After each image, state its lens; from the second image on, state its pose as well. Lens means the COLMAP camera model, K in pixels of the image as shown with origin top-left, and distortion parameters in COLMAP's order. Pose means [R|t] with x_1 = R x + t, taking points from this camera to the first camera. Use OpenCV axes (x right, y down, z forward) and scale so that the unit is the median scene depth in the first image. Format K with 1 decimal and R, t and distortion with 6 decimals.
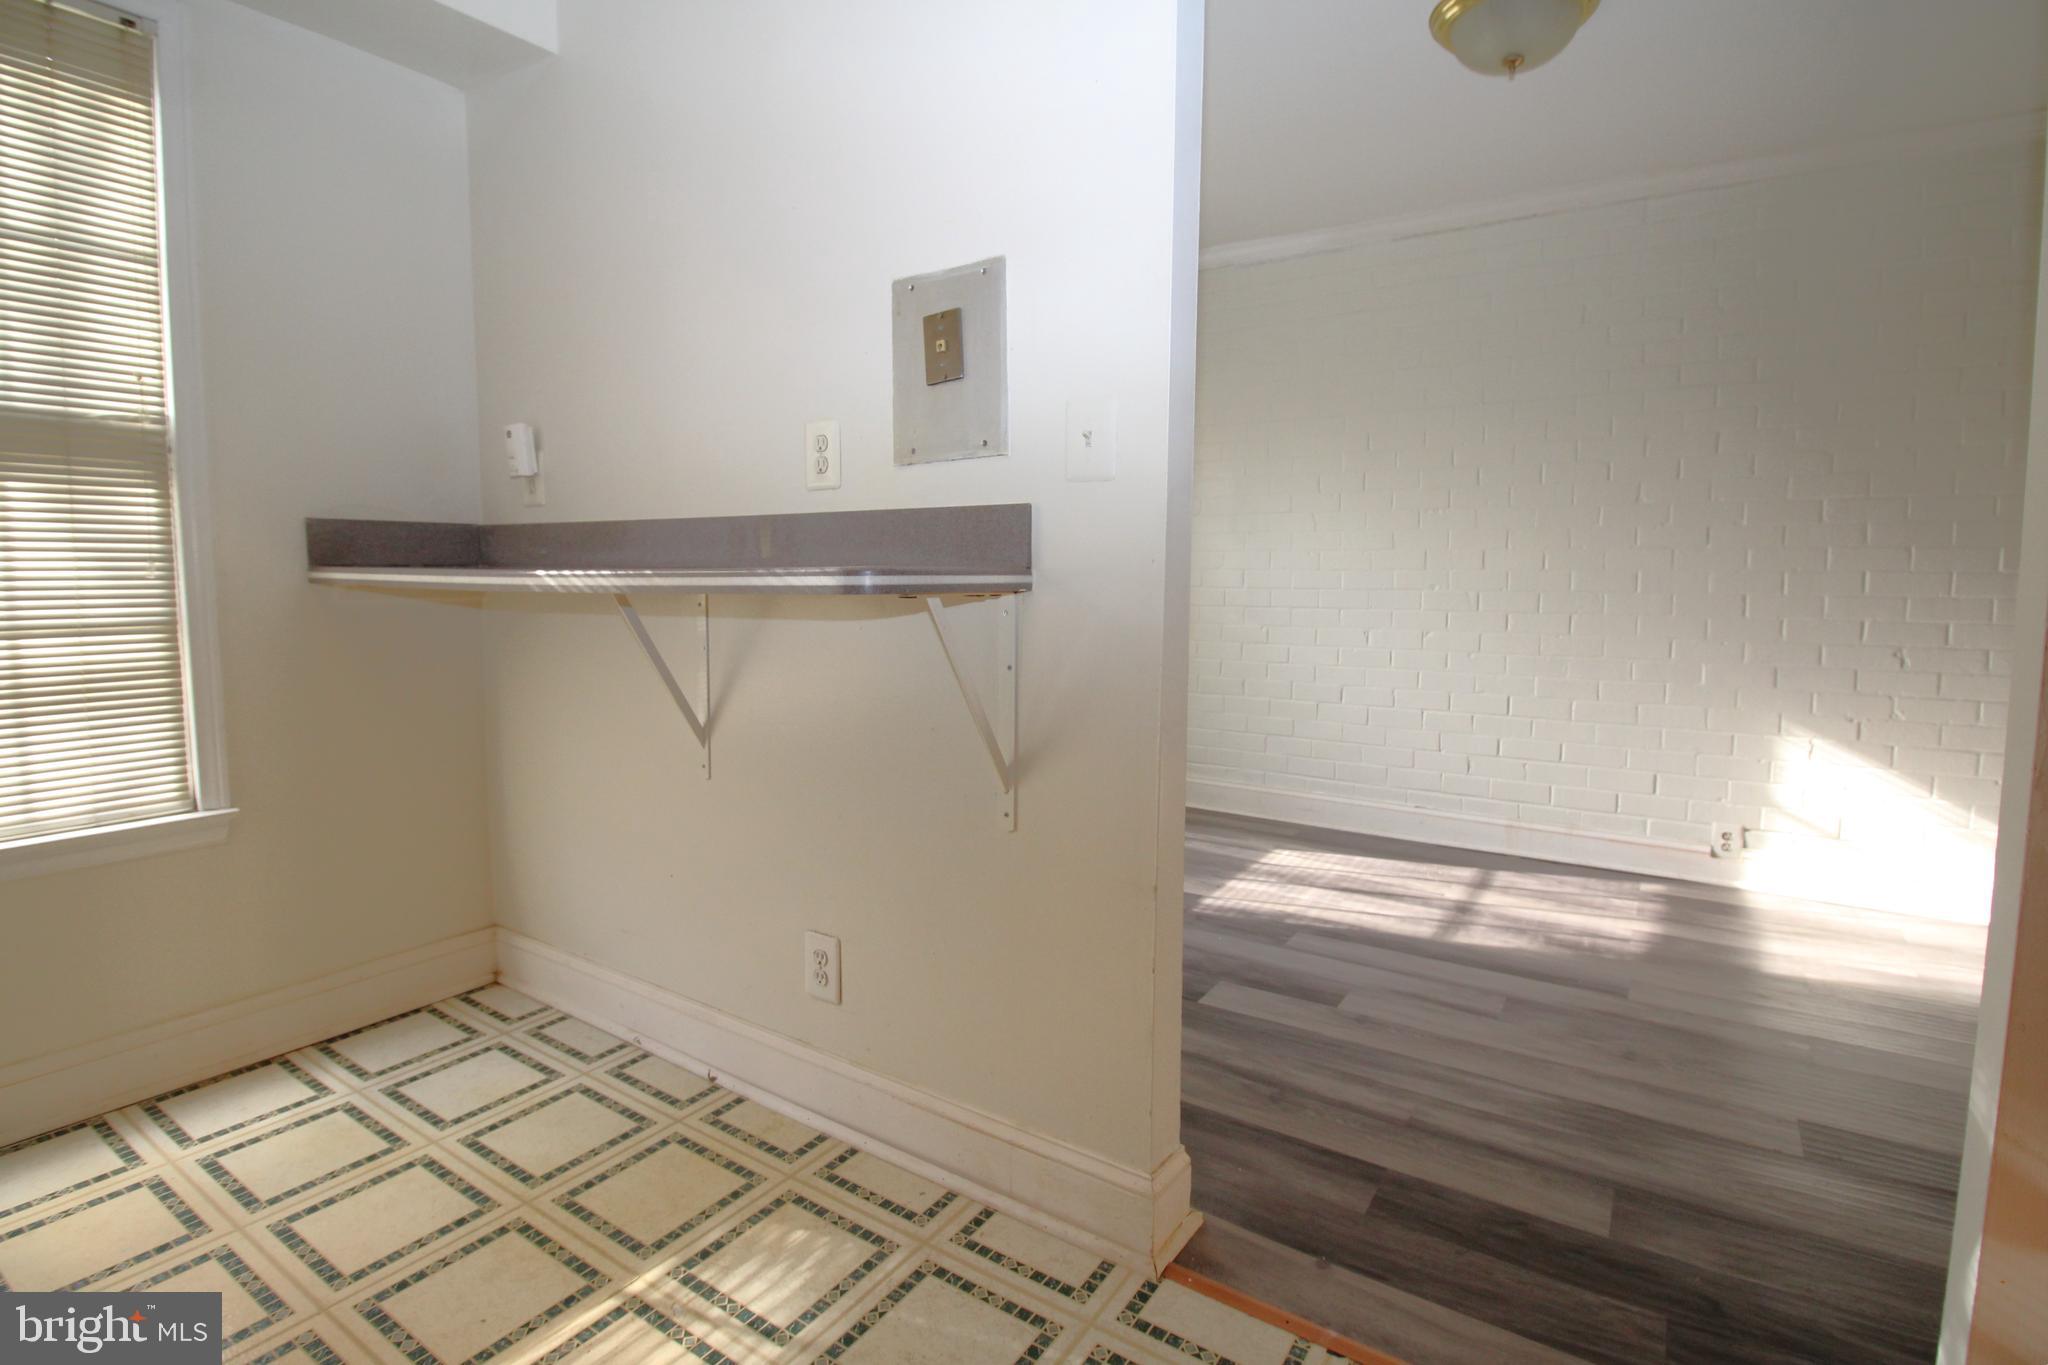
lens RADIAL K [[979.6, 0, 1024.0], [0, 979.6, 682.5], [0, 0, 1]] dist [0.015744, -0.036054]
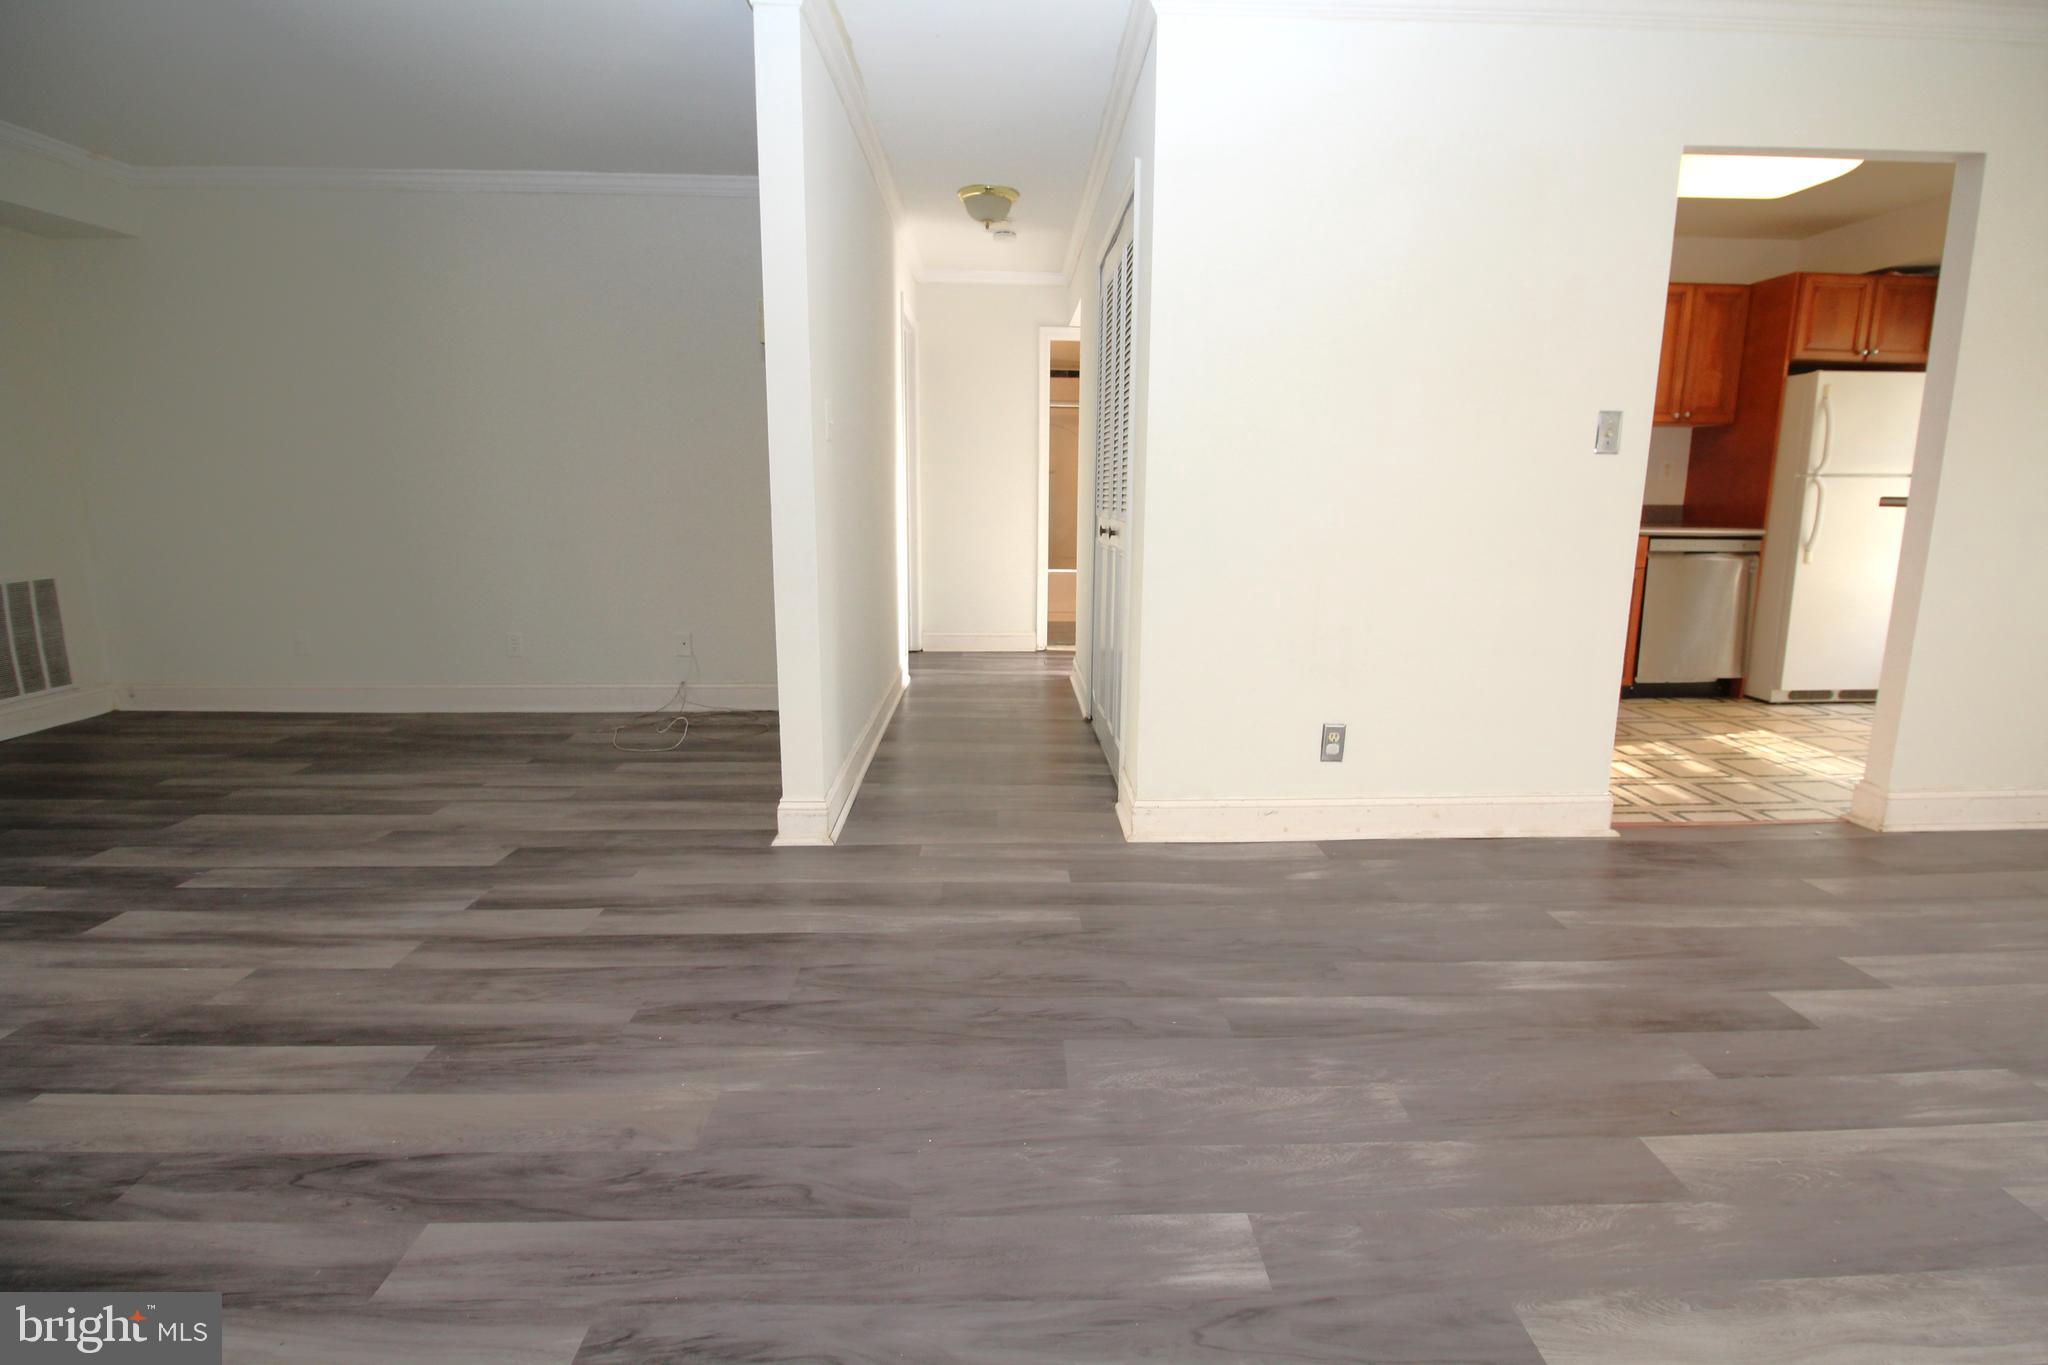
lens RADIAL K [[946.9, 0, 1044.5], [0, 946.9, 653.1], [0, 0, 1]] dist [-0.000866, -0.012601]
pose [[-0.808392, 0.091979, -0.581414, 1.340251], [-0.074772, 0.963670, 0.256414, -0.079196], [0.583877, 0.250757, -0.772146, 0.714980]]
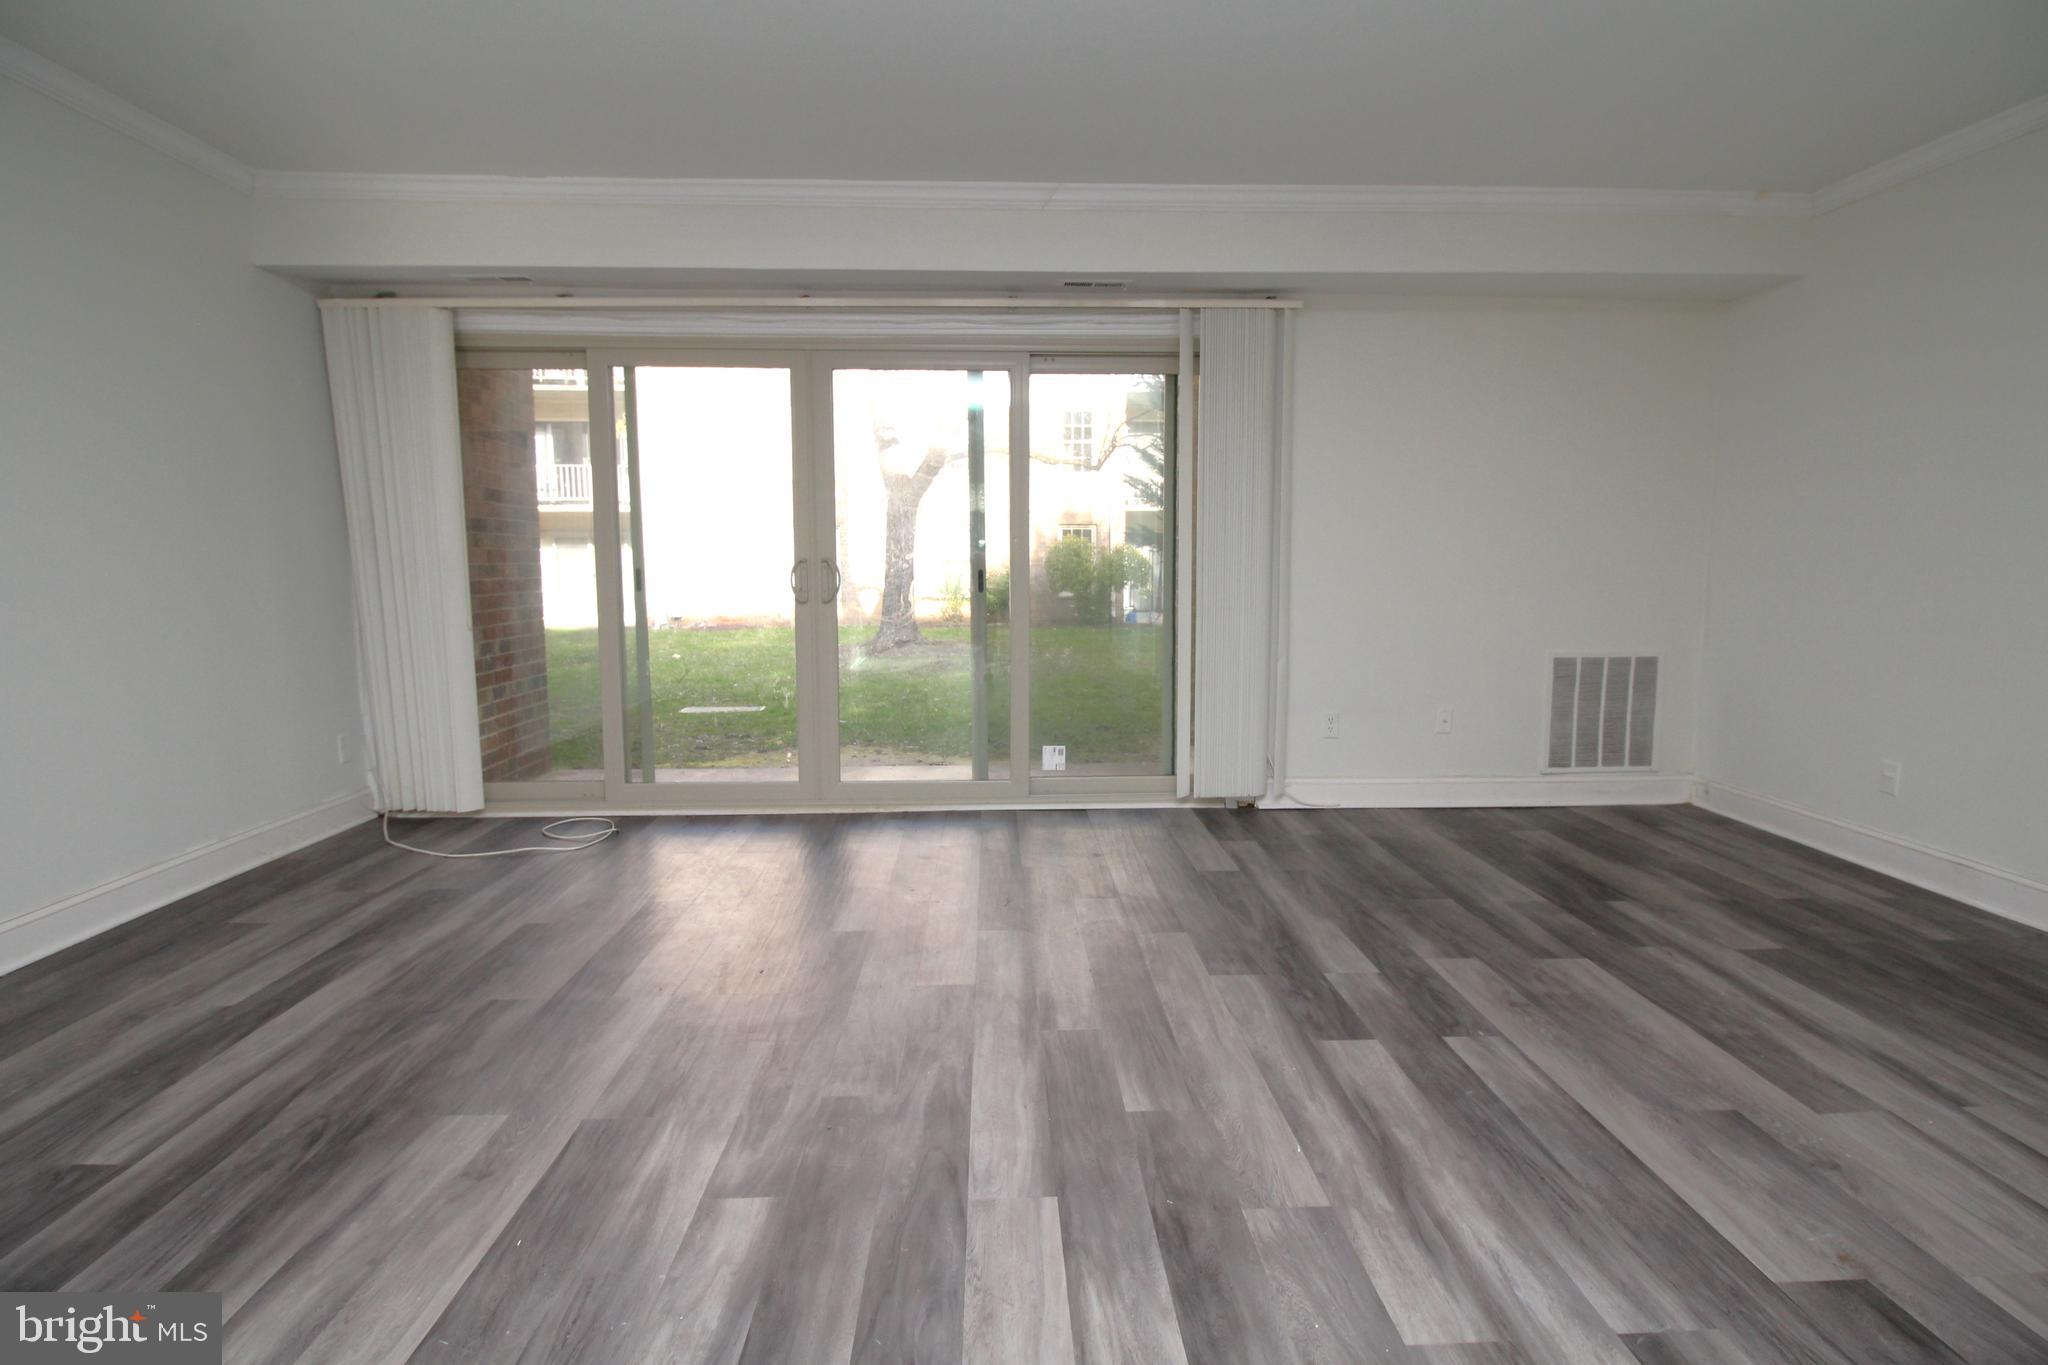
lens RADIAL K [[976.7, 0, 1028.7], [0, 976.7, 650.7], [0, 0, 1]] dist [0.001015, -0.014217]
pose [[-0.589949, -0.078896, 0.803577, 1.127563], [0.087342, 0.983140, 0.160647, -0.036943], [-0.802703, 0.164960, -0.573111, 0.305772]]
